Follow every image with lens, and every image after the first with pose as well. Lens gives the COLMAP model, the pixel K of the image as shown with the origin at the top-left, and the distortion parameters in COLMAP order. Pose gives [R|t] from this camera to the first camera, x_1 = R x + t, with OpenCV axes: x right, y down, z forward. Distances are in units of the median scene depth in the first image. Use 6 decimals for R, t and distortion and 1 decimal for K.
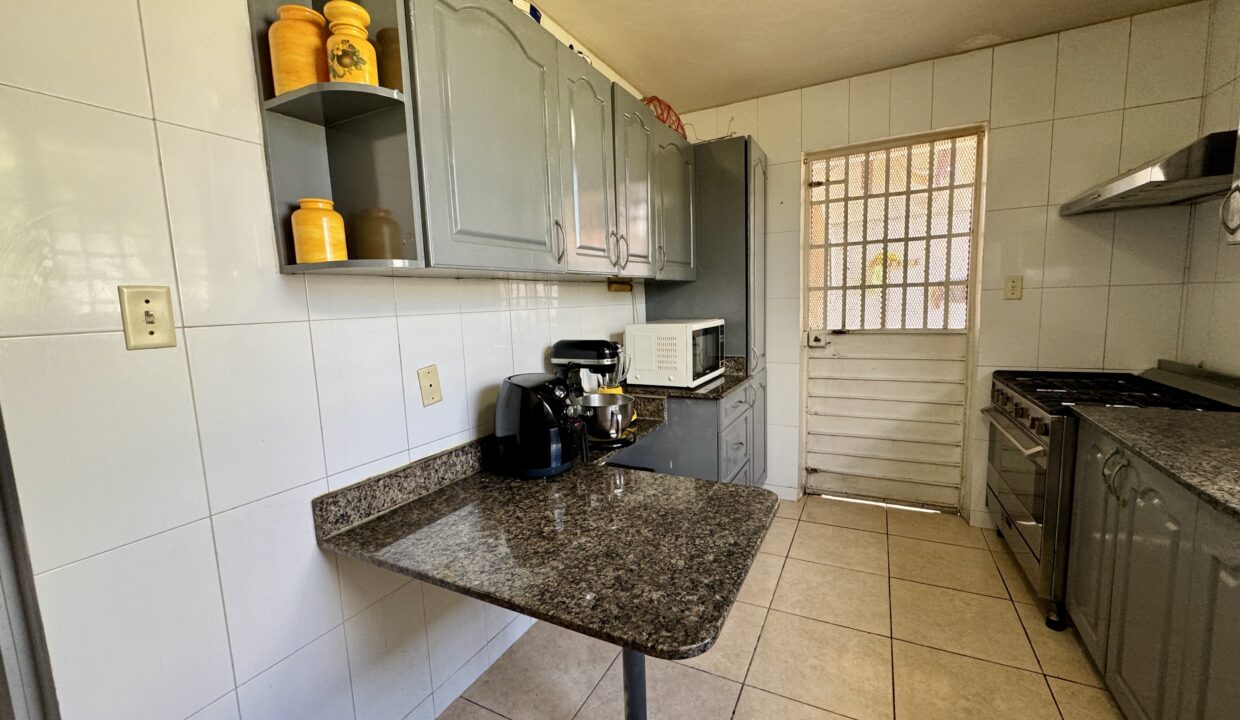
lens RADIAL K [[493.3, 0, 624.3], [0, 493.3, 360.4], [0, 0, 1]] dist [-0.001653, 0.000175]
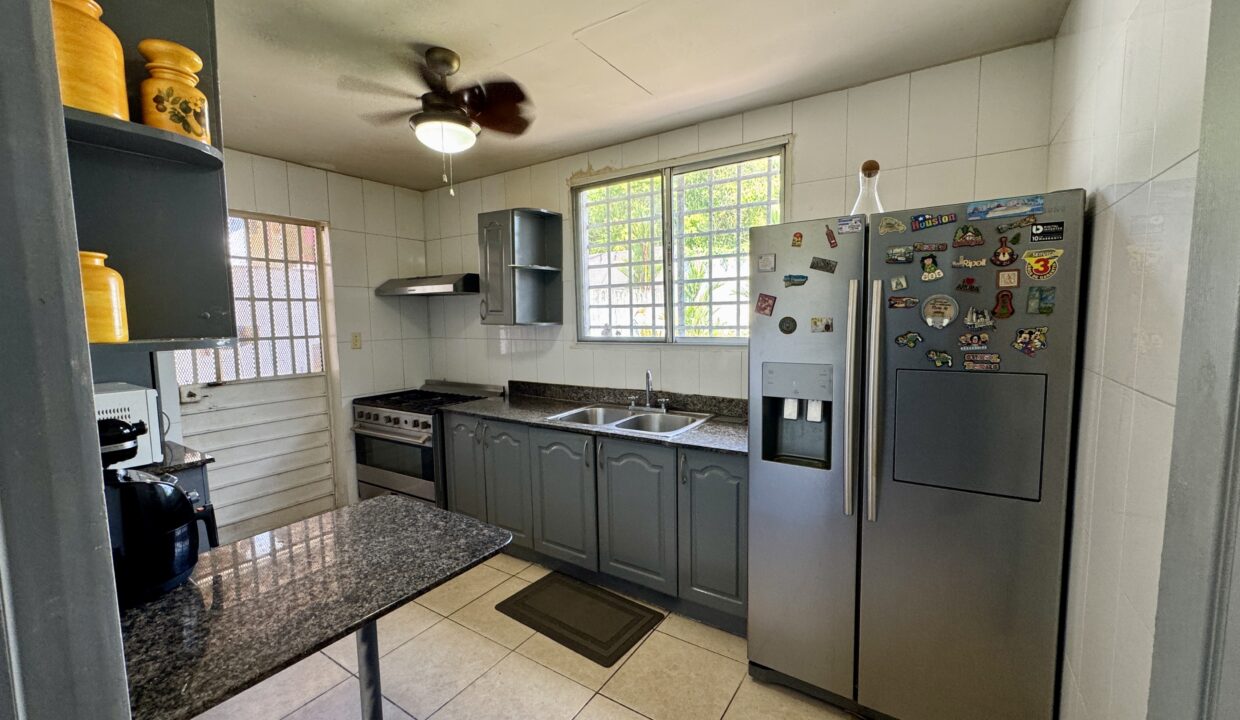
lens RADIAL K [[493.3, 0, 618.8], [0, 493.3, 361.1], [0, 0, 1]] dist [-0.001653, 0.000175]
pose [[0.106059, -0.055189, 0.992827, -0.511412], [0.131297, 0.990493, 0.041033, -0.041258], [-0.985653, 0.126004, 0.112297, 0.077269]]
